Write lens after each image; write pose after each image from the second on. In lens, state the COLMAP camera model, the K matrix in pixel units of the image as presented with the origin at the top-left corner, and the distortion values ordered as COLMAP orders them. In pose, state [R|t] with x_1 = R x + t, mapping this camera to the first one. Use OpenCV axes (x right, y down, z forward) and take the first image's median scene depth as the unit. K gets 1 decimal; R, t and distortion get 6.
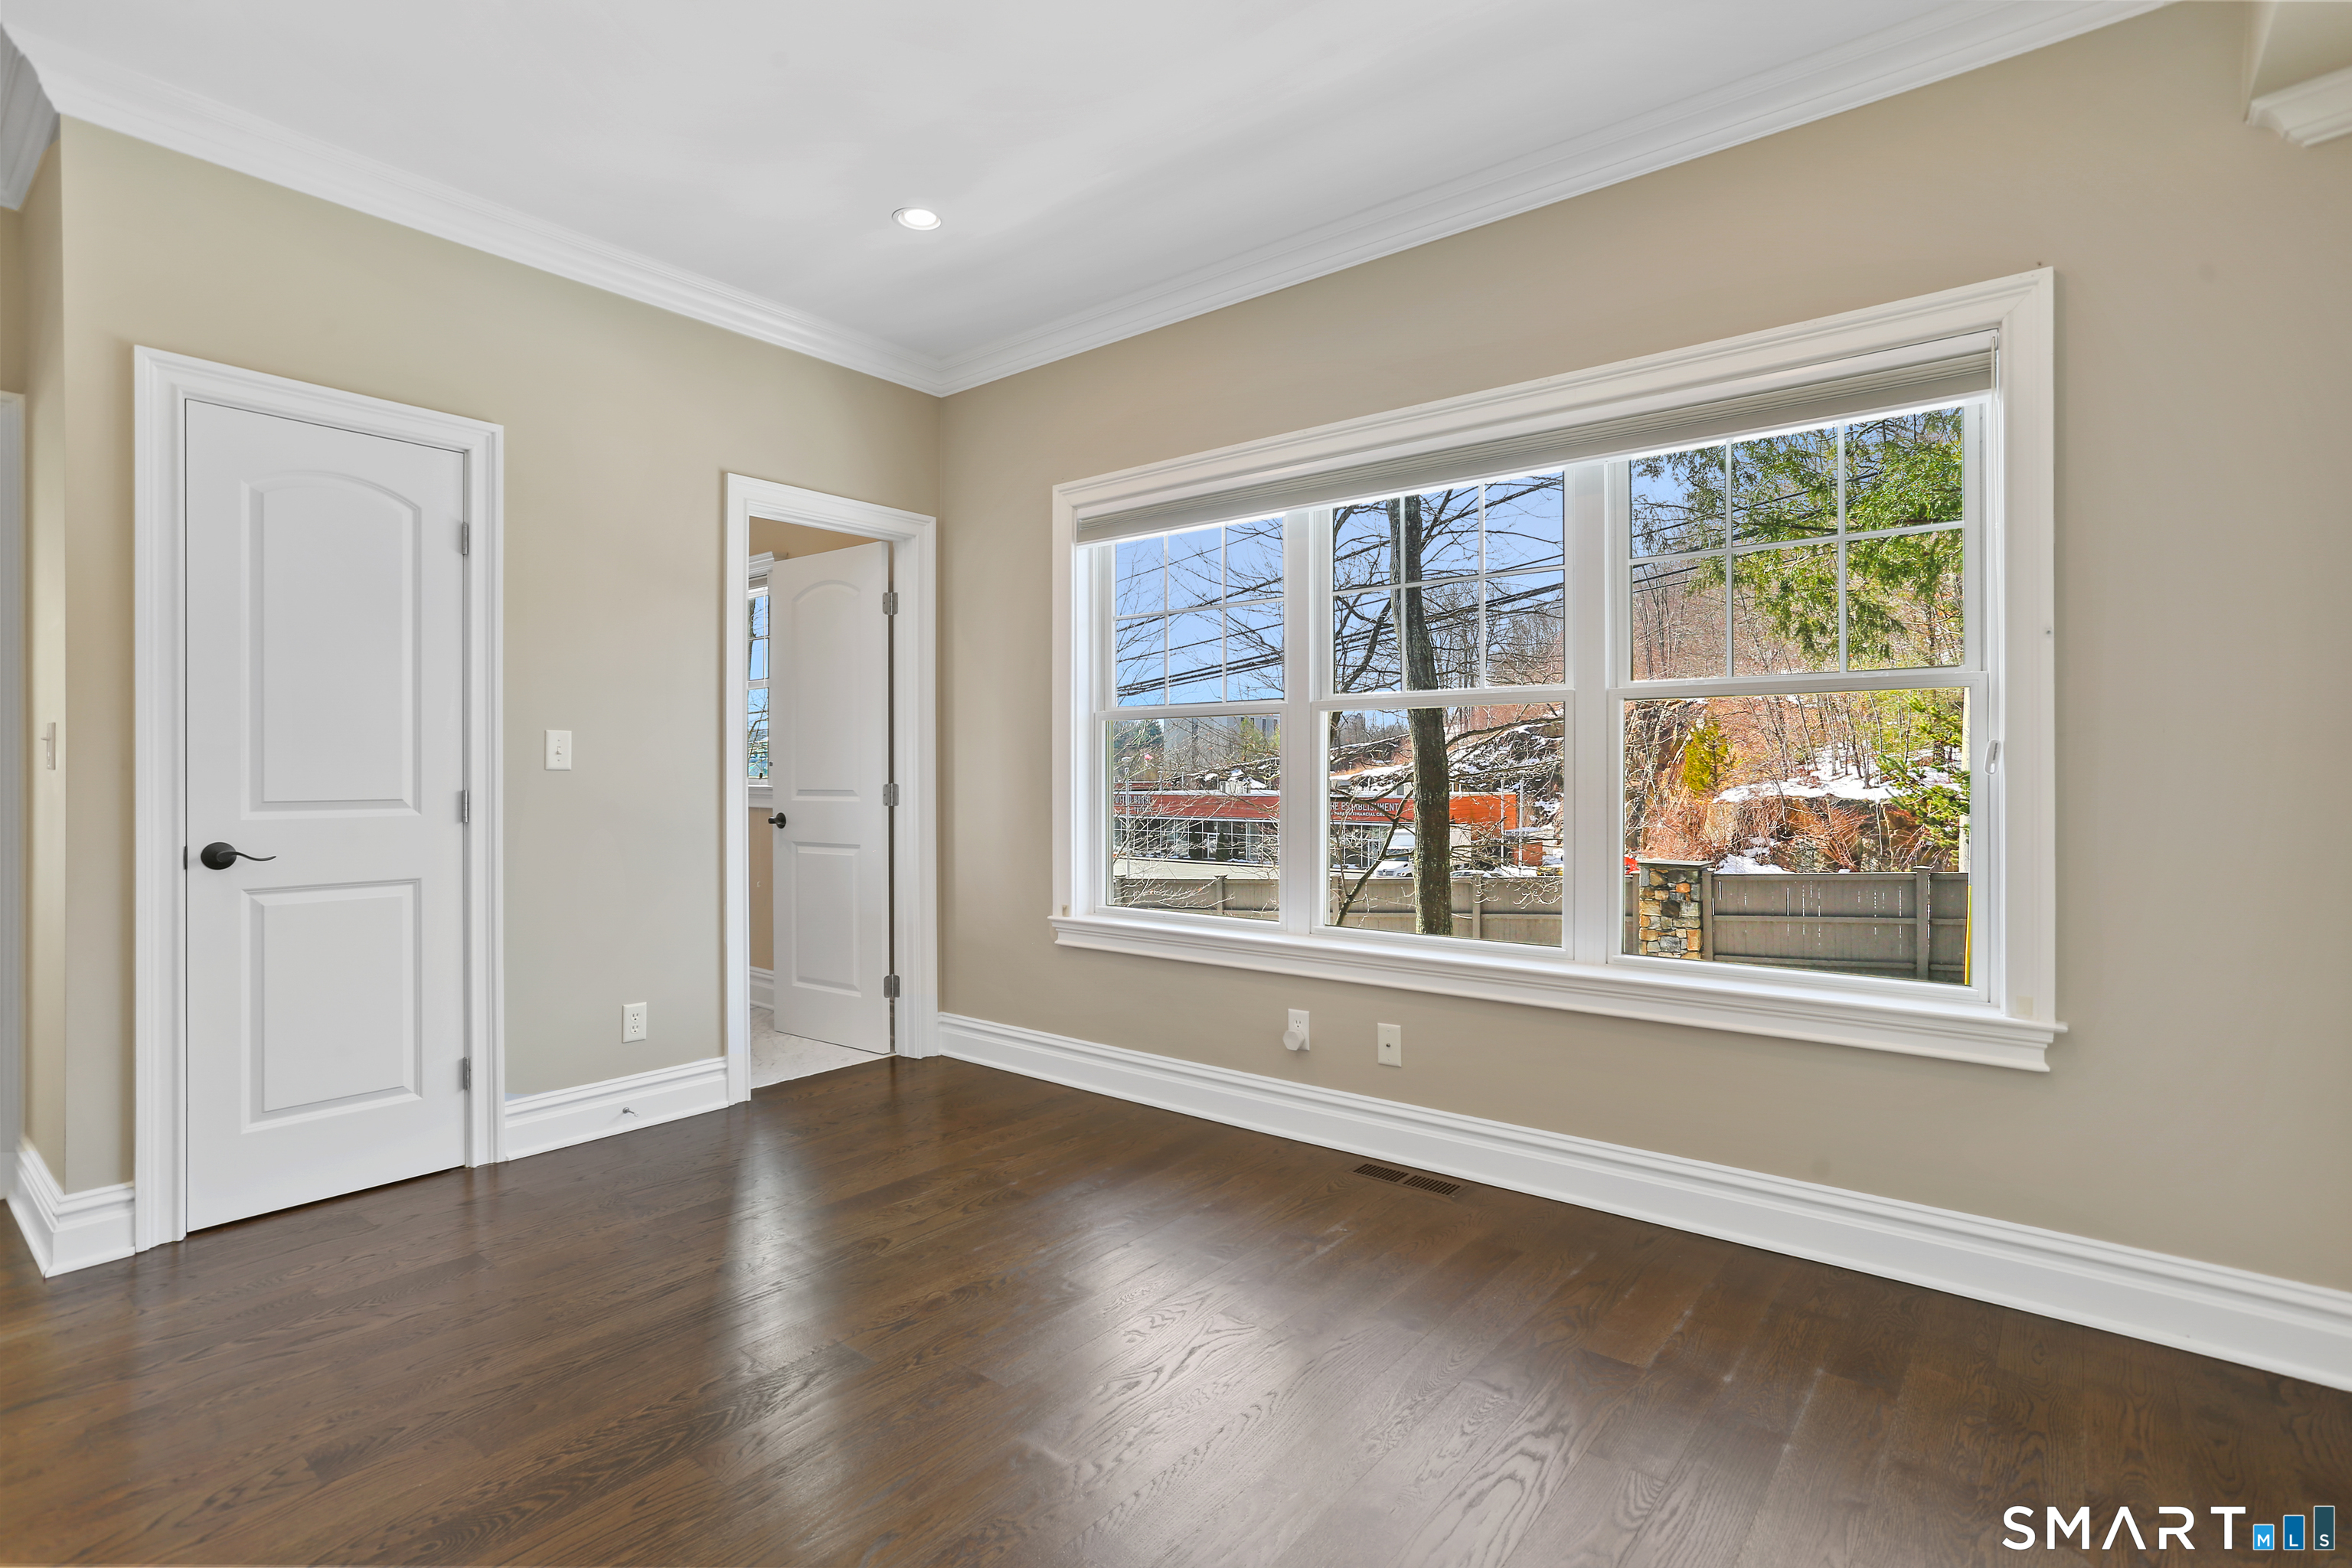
lens RADIAL K [[1137.9, 0, 1153.1], [0, 1137.9, 779.0], [0, 0, 1]] dist [-0.024607, 0.002001]
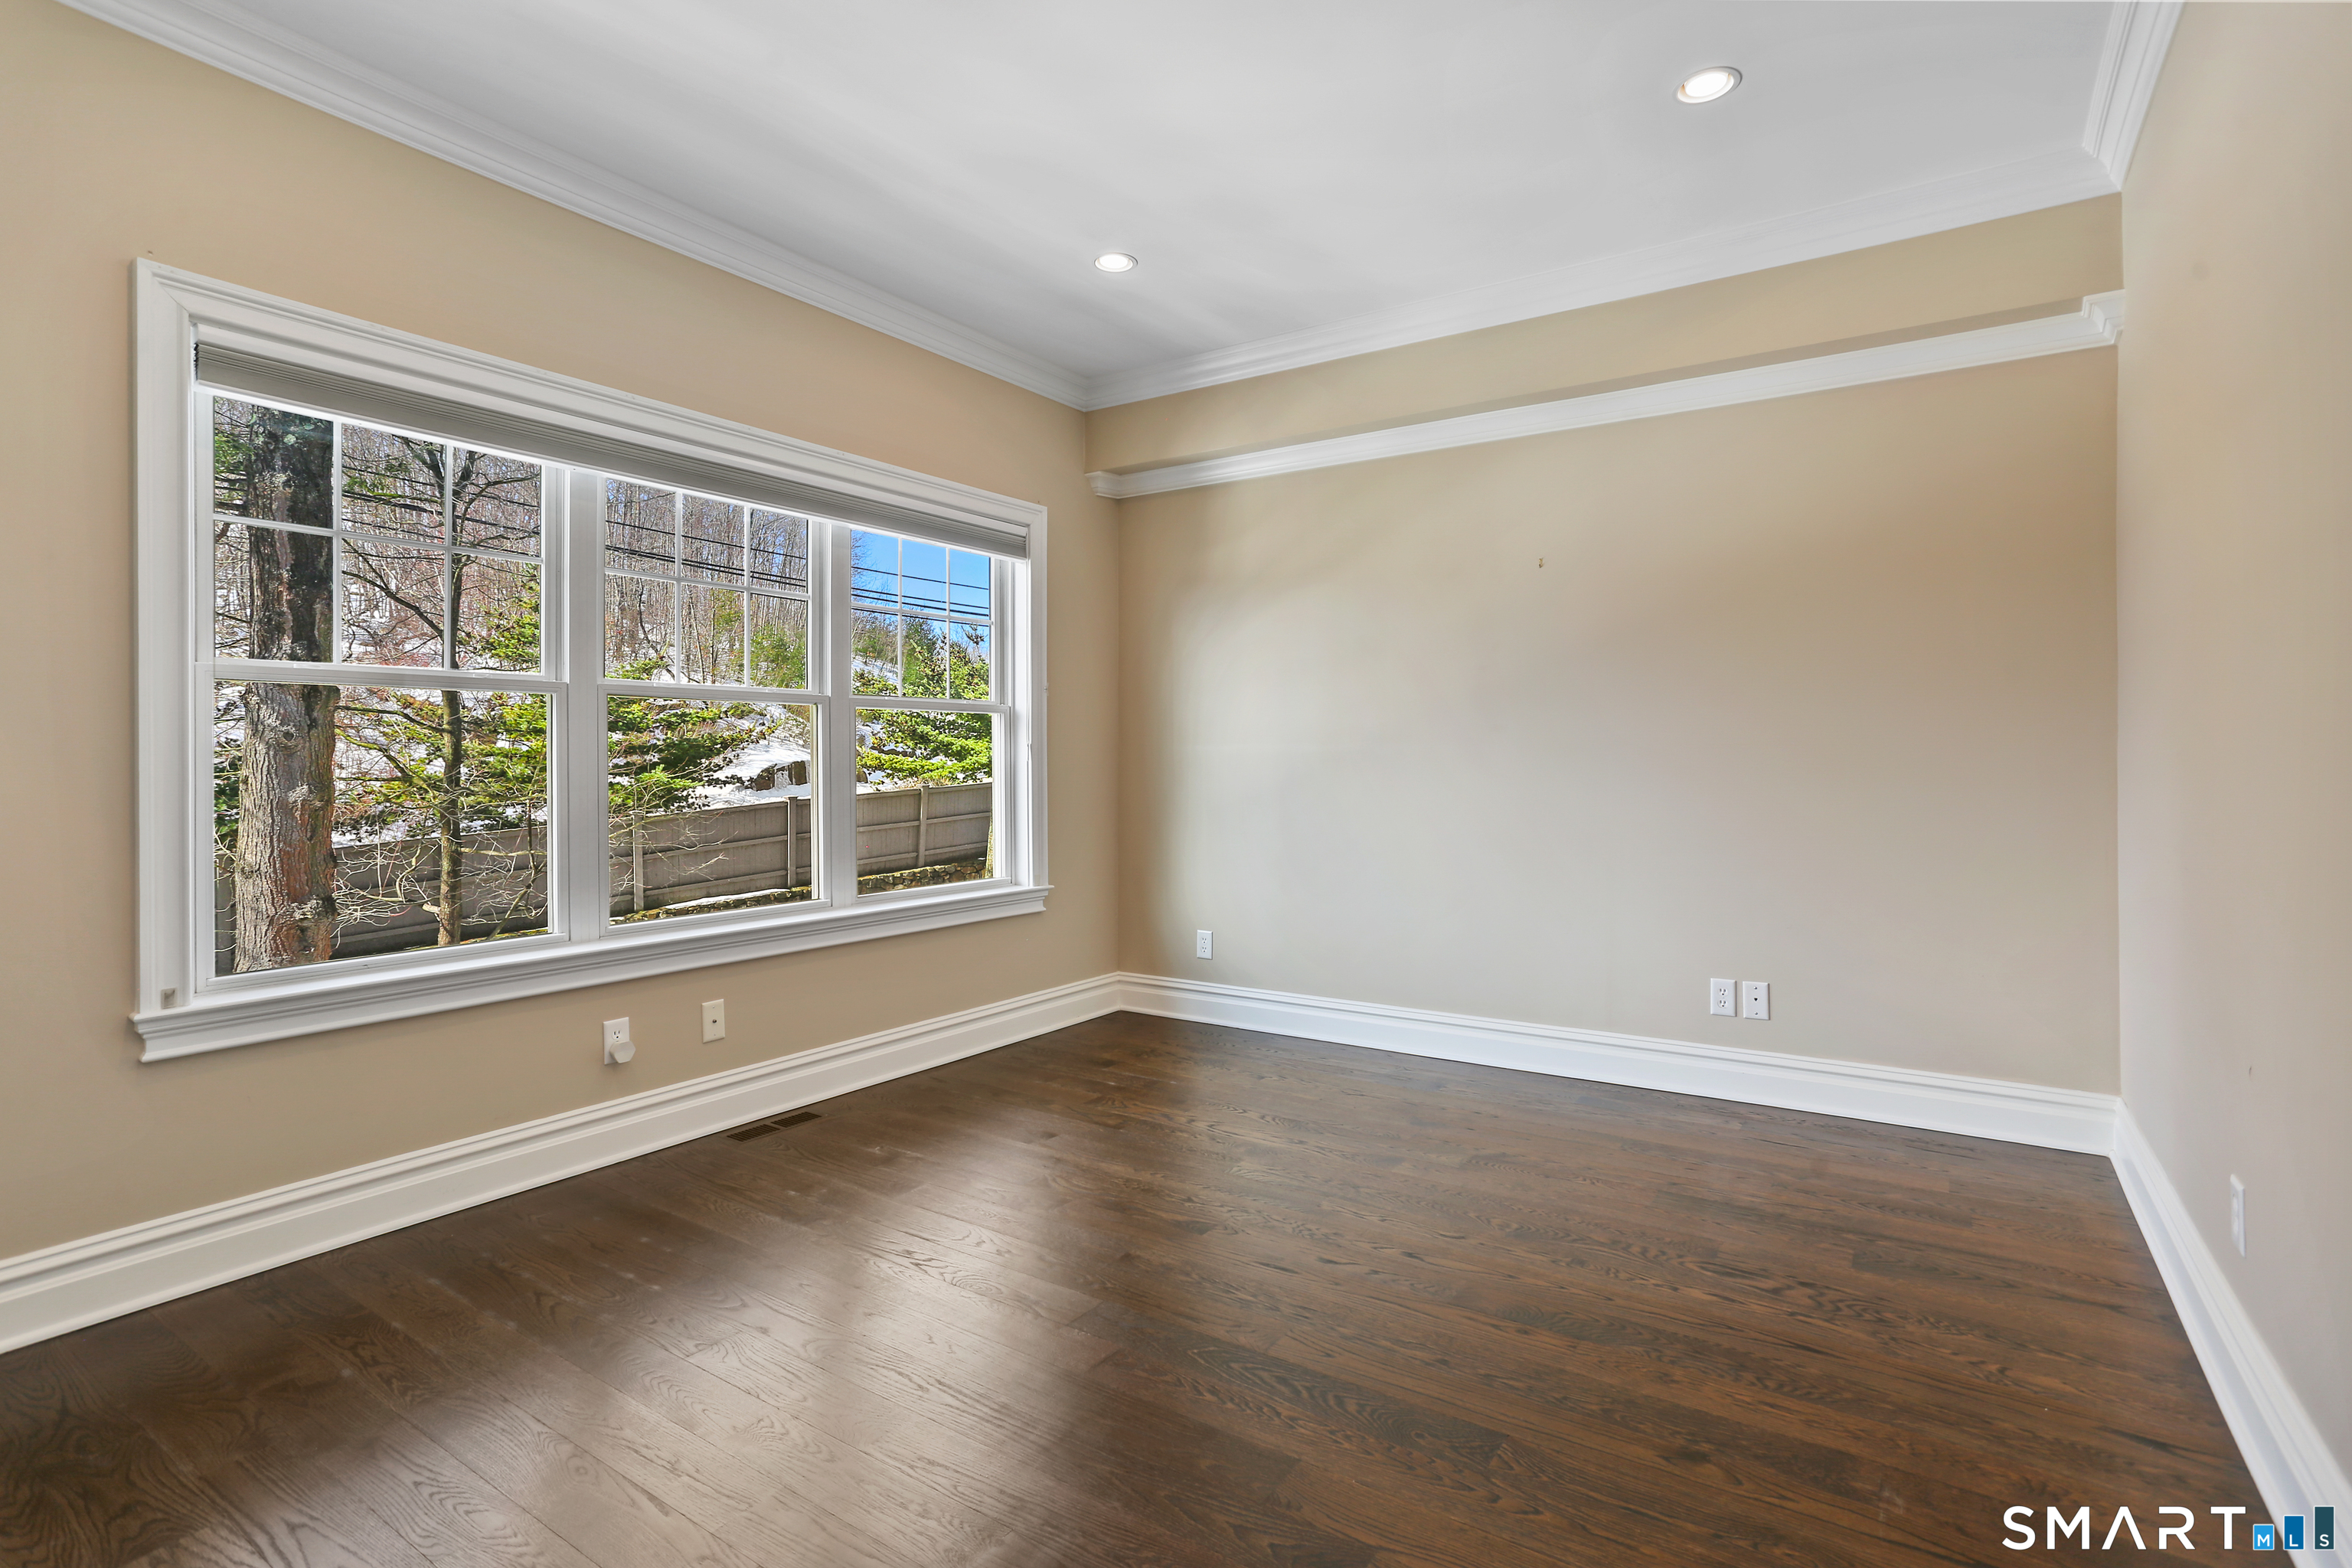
lens RADIAL K [[1137.9, 0, 1162.1], [0, 1137.9, 773.2], [0, 0, 1]] dist [-0.024607, 0.002001]
pose [[-0.081069, -0.011125, 0.996646, -0.881125], [0.006672, 0.999909, 0.011704, -0.003658], [-0.996686, 0.007599, -0.080987, 0.686099]]
